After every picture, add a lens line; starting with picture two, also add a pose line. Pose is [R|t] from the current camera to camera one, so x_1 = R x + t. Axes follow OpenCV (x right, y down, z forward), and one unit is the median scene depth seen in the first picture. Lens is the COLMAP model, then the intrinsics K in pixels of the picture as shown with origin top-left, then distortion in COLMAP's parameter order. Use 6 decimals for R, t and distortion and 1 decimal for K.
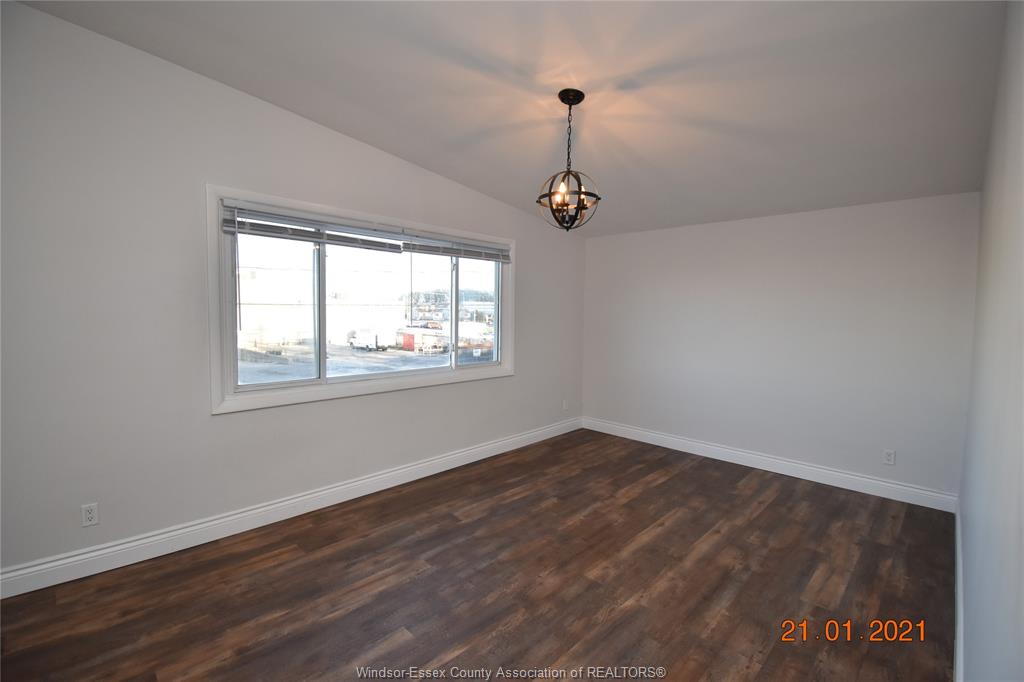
lens RADIAL K [[449.7, 0, 515.1], [0, 449.7, 336.0], [0, 0, 1]] dist [0.016082, -0.023818]
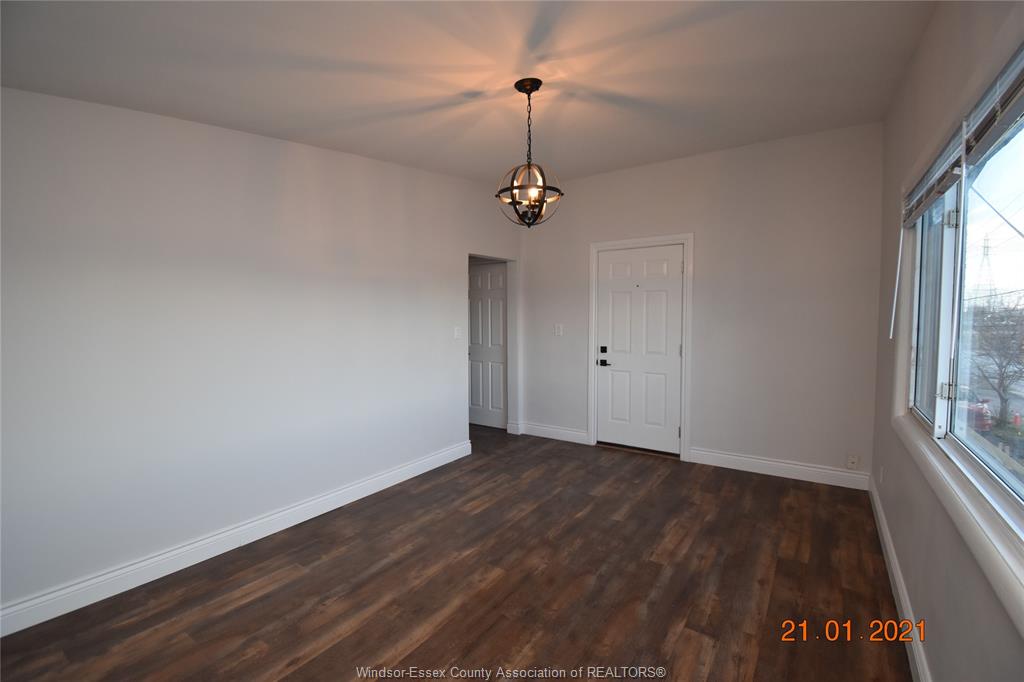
lens RADIAL K [[449.7, 0, 515.1], [0, 449.7, 336.0], [0, 0, 1]] dist [0.016082, -0.023818]
pose [[-0.984253, -0.003486, -0.176732, 0.294963], [-0.022338, 0.994243, 0.104793, -0.099922], [0.175350, 0.107091, -0.978664, 1.843731]]
